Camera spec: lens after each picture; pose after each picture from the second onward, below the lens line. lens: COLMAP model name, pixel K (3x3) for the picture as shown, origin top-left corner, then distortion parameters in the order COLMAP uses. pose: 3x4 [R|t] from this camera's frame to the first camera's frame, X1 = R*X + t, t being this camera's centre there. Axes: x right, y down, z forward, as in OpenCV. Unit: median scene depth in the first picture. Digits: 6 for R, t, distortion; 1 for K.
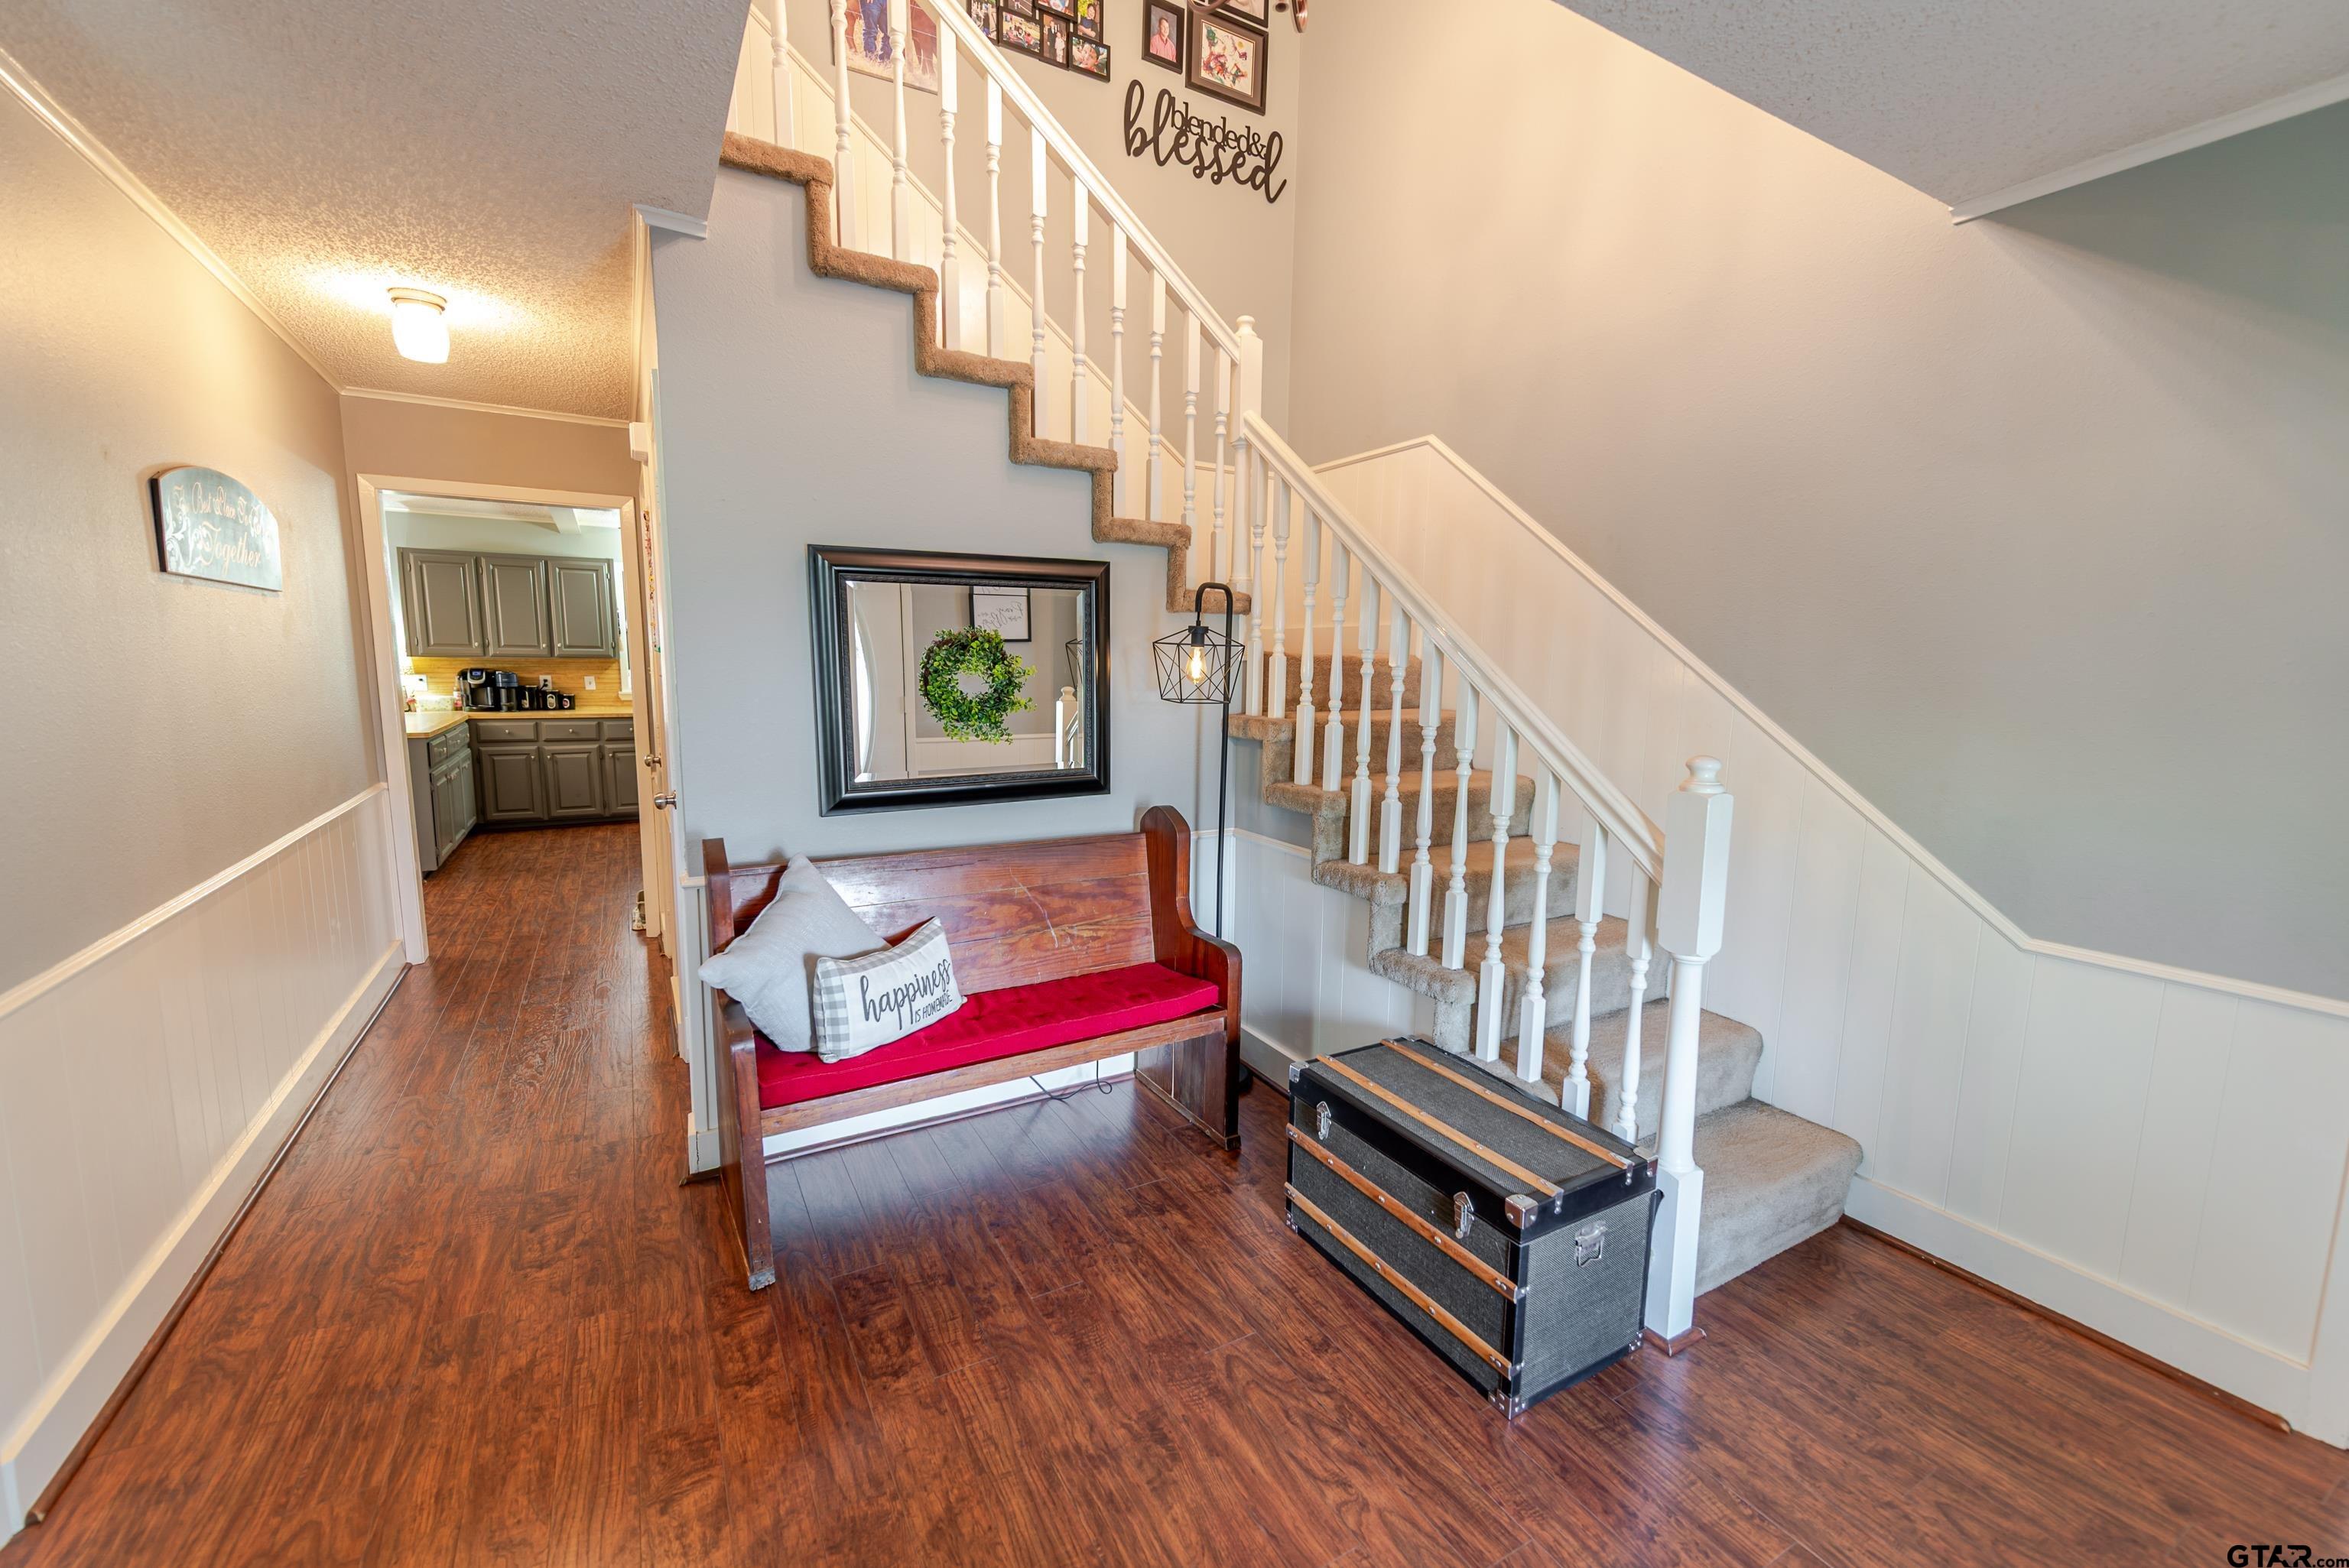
lens RADIAL K [[936.3, 0, 1191.1], [0, 936.3, 790.8], [0, 0, 1]] dist [0.000398, -0.000104]
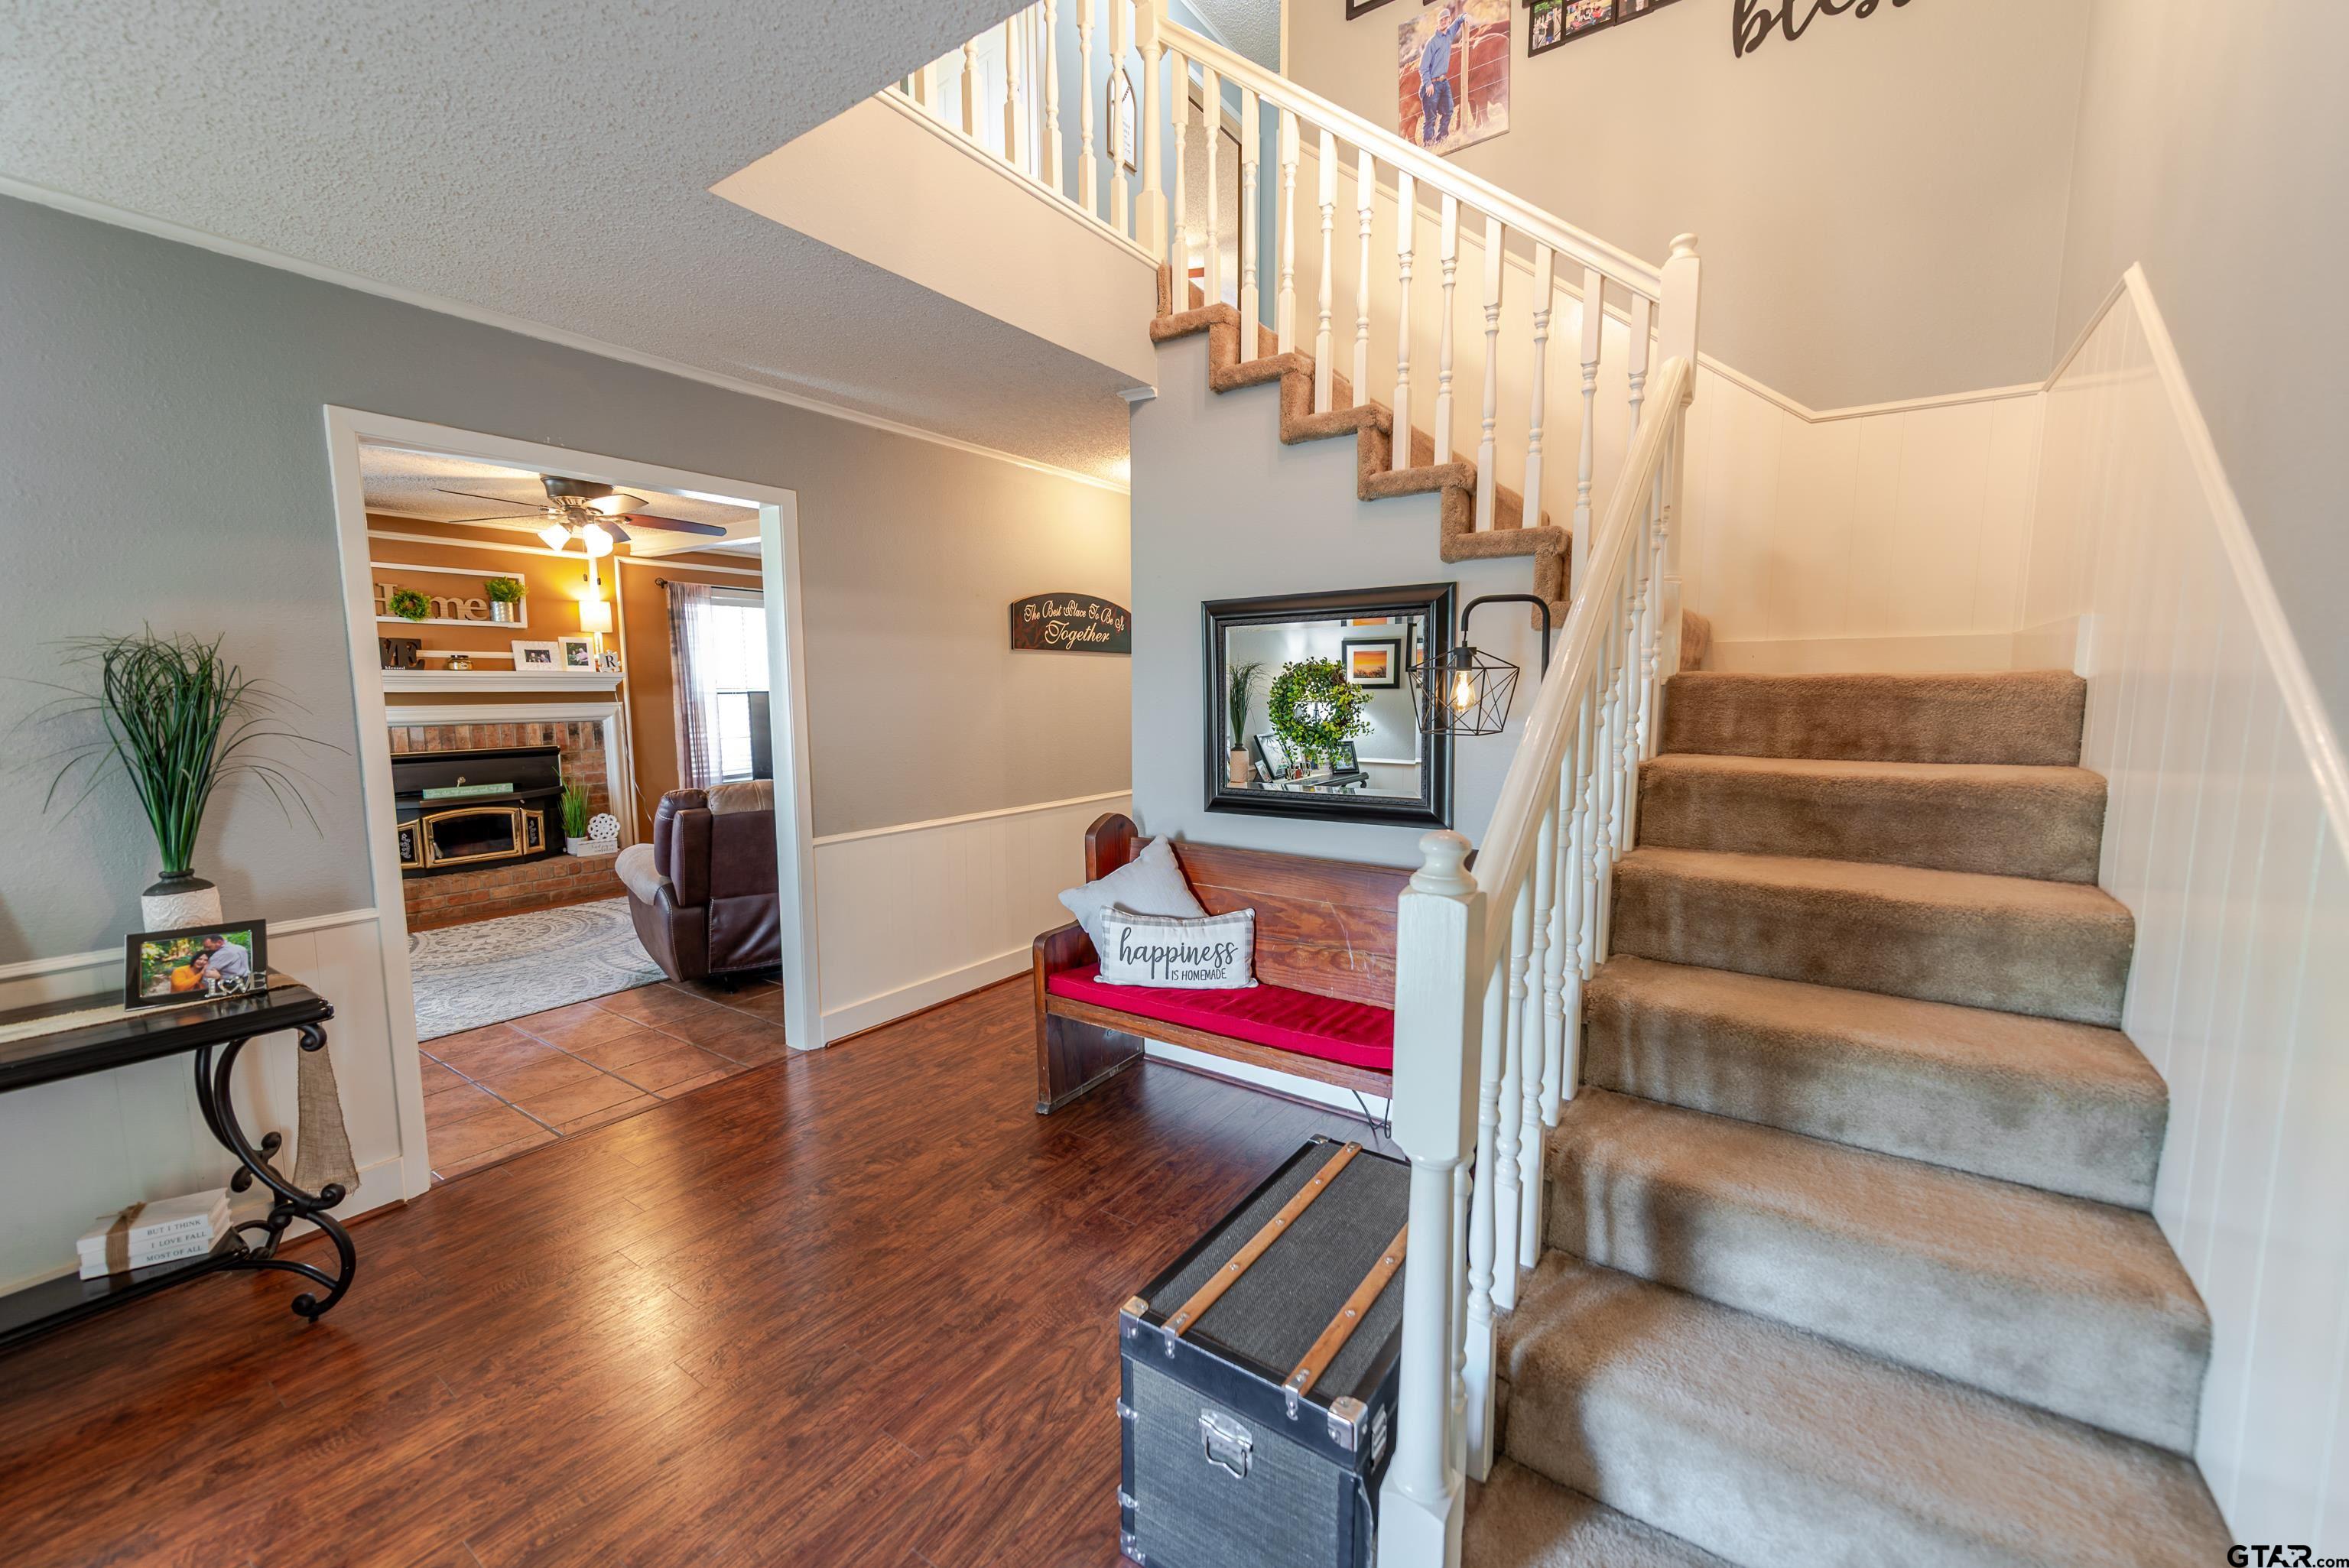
lens RADIAL K [[936.3, 0, 1204.6], [0, 936.3, 793.8], [0, 0, 1]] dist [0.000398, -0.000104]
pose [[0.431669, 0.089231, -0.897608, 0.843051], [-0.115589, 0.992363, 0.043063, -0.058014], [0.894595, 0.085164, 0.438687, 0.484887]]
